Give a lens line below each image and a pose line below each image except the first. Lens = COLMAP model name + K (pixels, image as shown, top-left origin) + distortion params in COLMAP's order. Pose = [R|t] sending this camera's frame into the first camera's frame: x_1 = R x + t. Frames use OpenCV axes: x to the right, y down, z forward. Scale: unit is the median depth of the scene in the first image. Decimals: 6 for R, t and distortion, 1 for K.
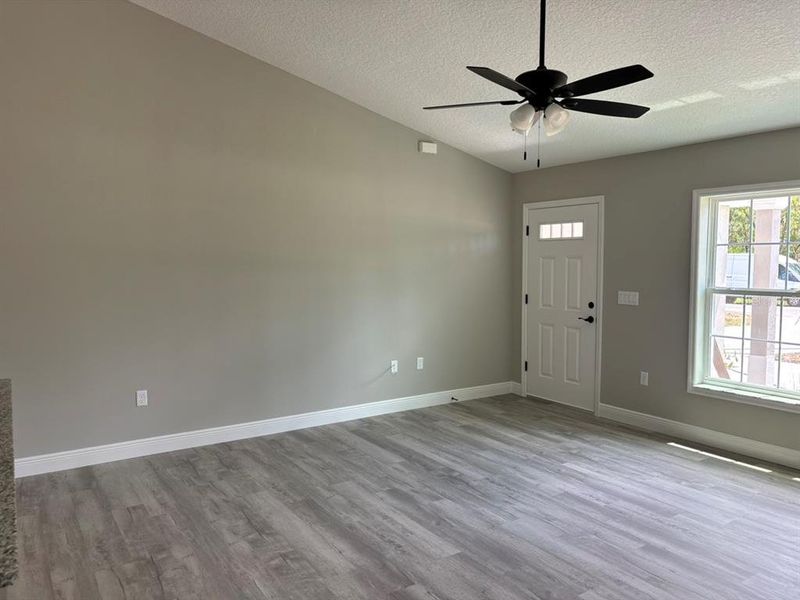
lens RADIAL K [[612.1, 0, 398.7], [0, 612.1, 296.7], [0, 0, 1]] dist [0.013469, 0.002969]
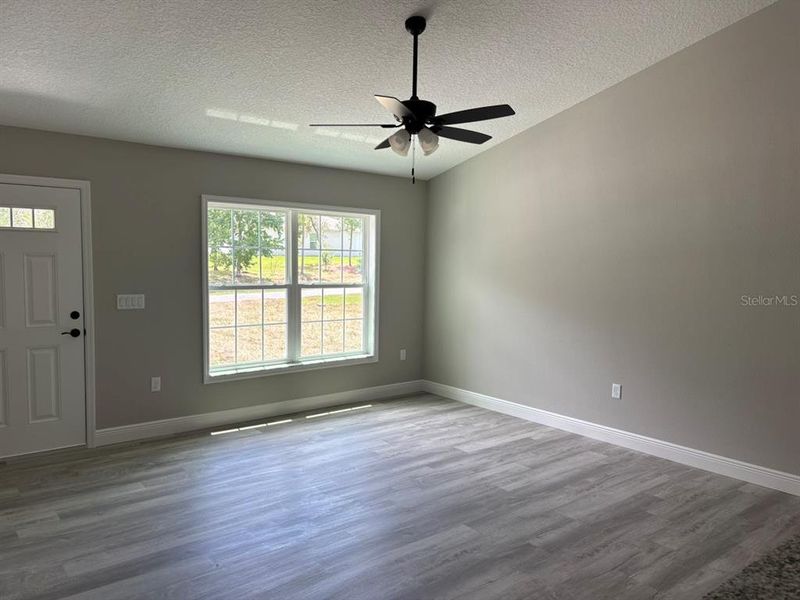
lens RADIAL K [[612.1, 0, 396.6], [0, 612.1, 298.7], [0, 0, 1]] dist [0.013469, 0.002969]
pose [[-0.087555, -0.063090, 0.994160, -0.590462], [0.060778, 0.995795, 0.068546, -0.042218], [-0.994304, 0.066424, -0.083352, 0.734244]]
